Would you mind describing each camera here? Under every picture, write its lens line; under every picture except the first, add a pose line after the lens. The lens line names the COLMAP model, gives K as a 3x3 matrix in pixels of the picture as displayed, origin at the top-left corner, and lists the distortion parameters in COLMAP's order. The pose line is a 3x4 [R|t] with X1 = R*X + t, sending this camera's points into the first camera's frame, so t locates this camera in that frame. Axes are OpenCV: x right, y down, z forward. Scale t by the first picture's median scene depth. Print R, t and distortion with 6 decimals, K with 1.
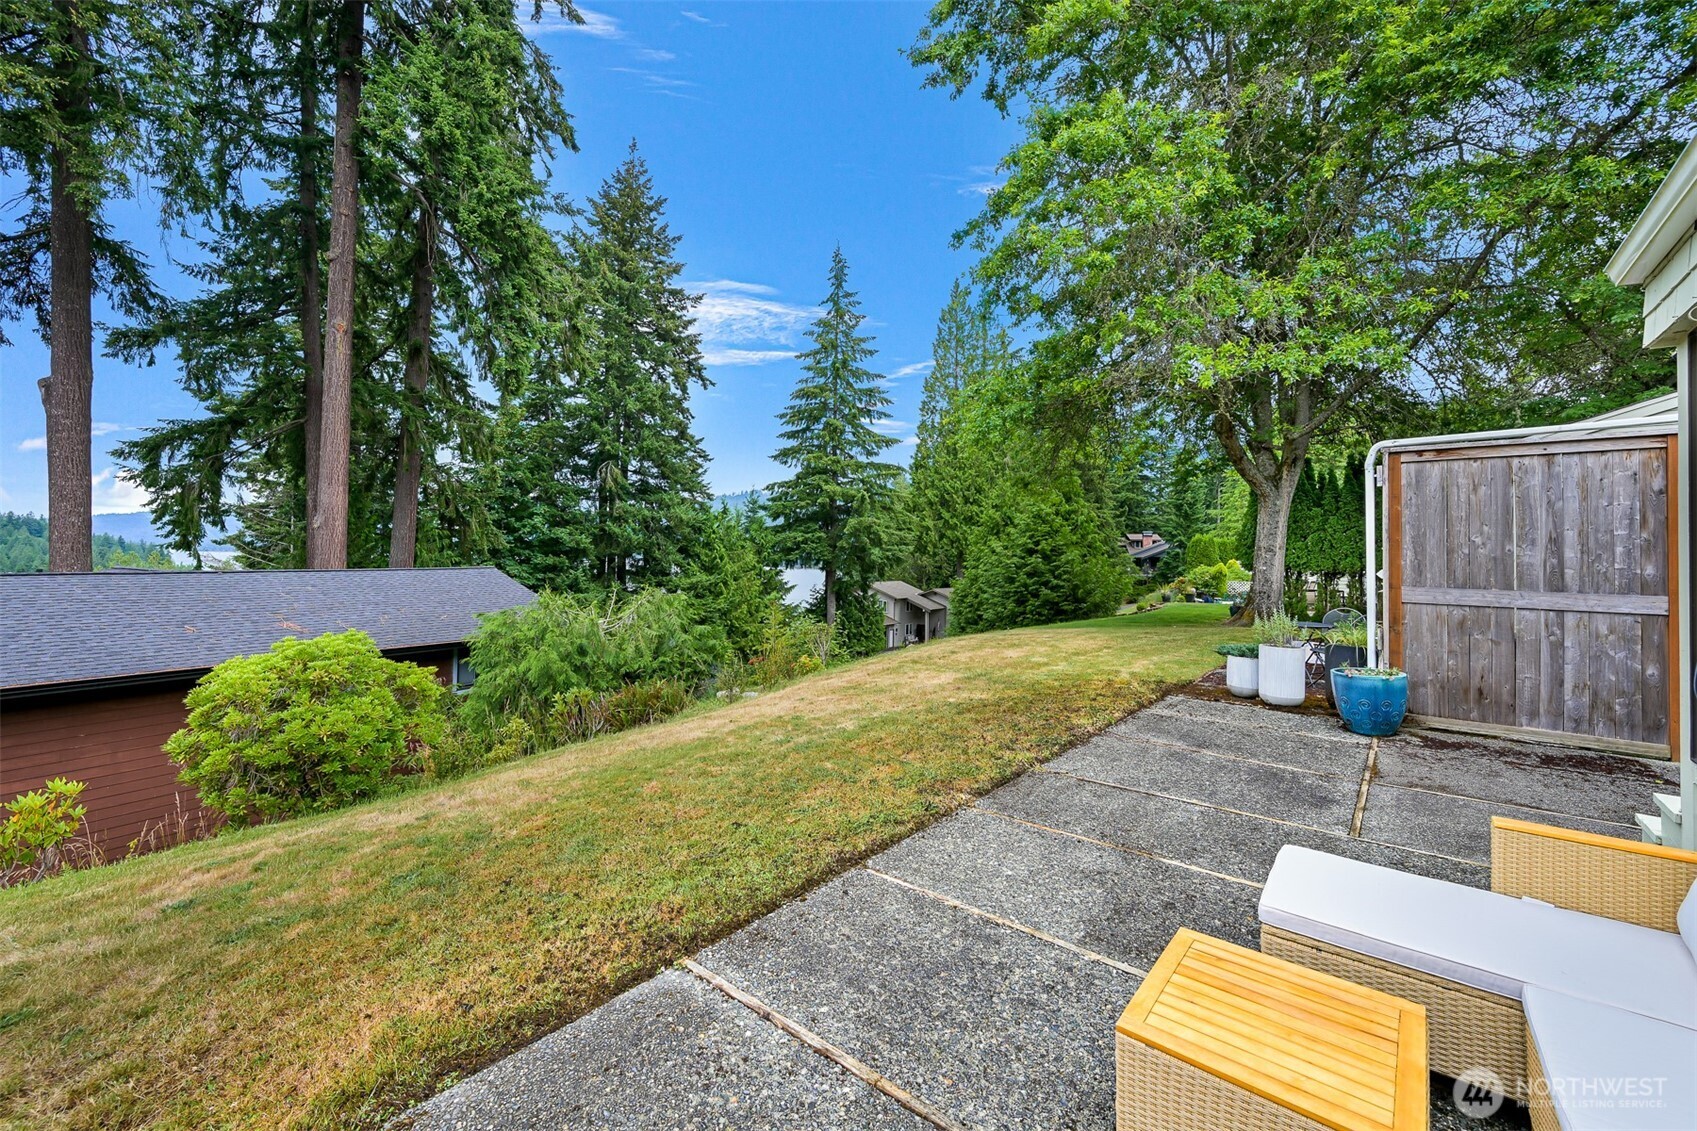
lens RADIAL K [[685.7, 0, 848.0], [0, 685.7, 535.3], [0, 0, 1]] dist [-0.003378, 0.000221]
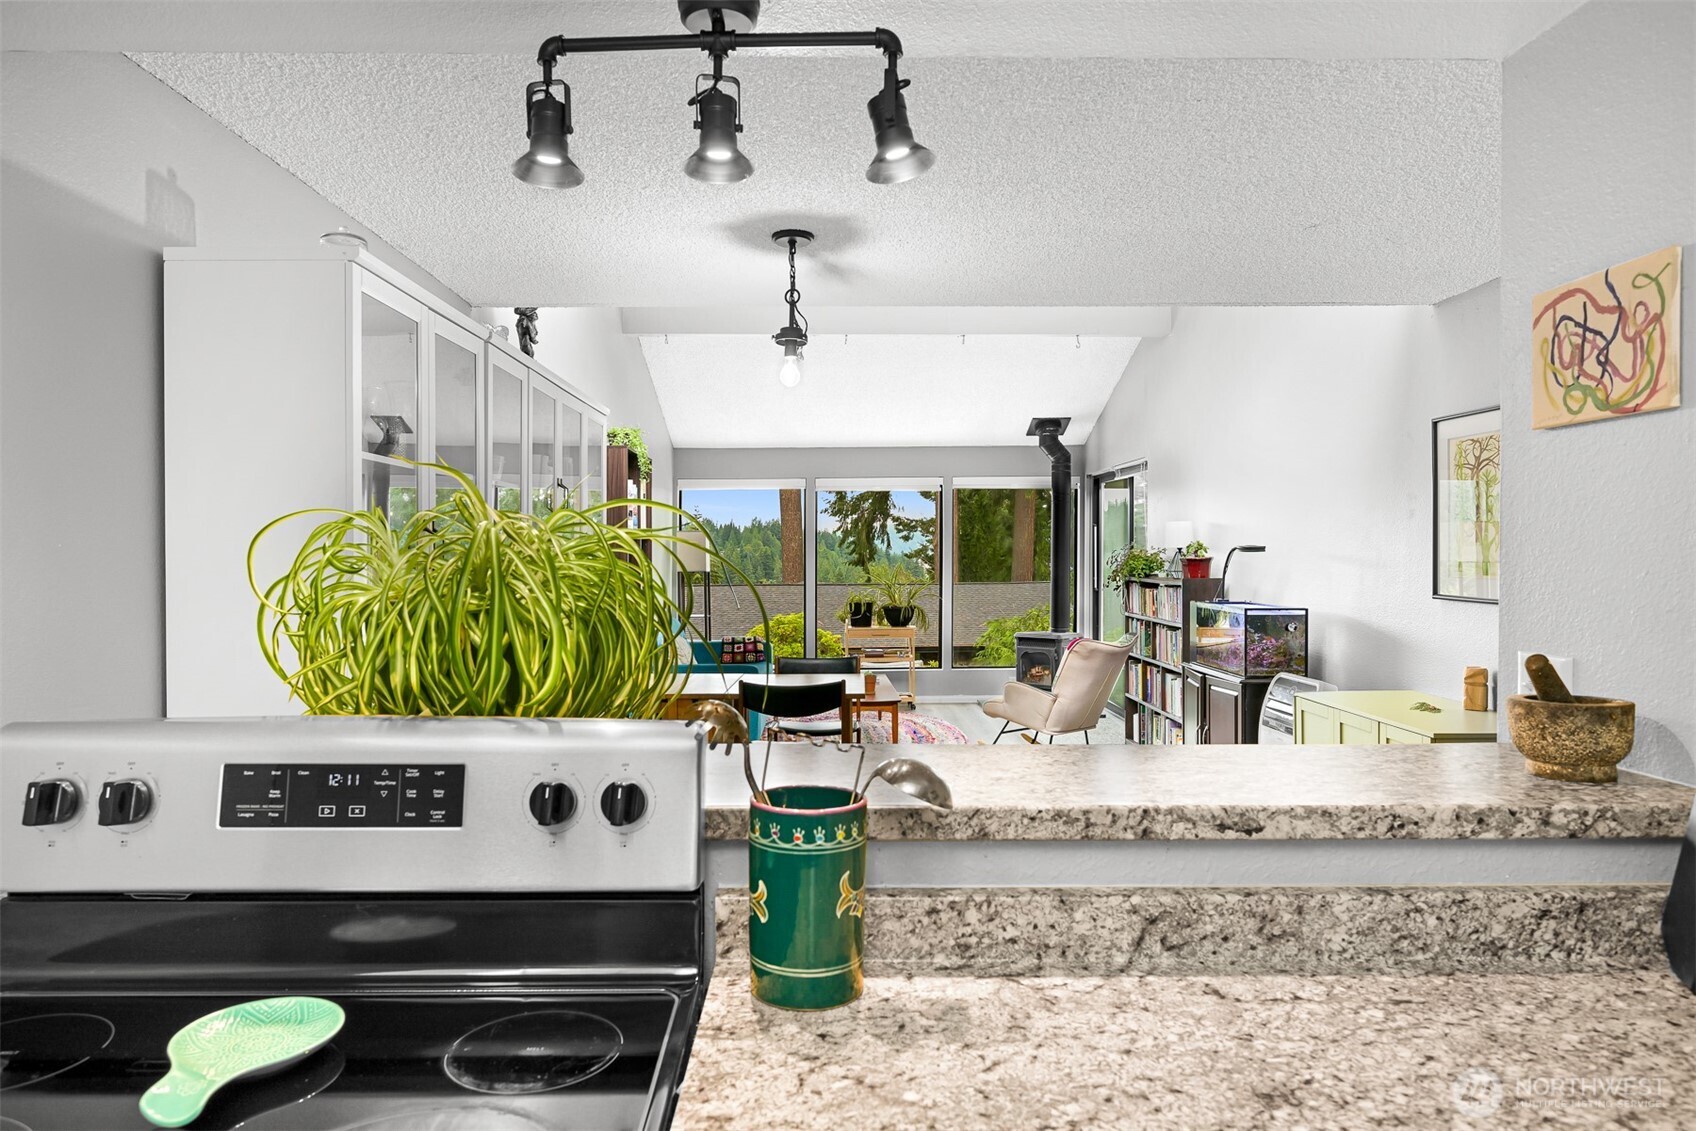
lens RADIAL K [[1060.7, 0, 835.5], [0, 1060.7, 564.7], [0, 0, 1]] dist [-0.002420, -0.000329]
pose [[0.644358, -0.007711, -0.764685, 1.739142], [0.030128, 0.999429, 0.015309, -0.046740], [0.764130, -0.032903, 0.644222, -0.928761]]
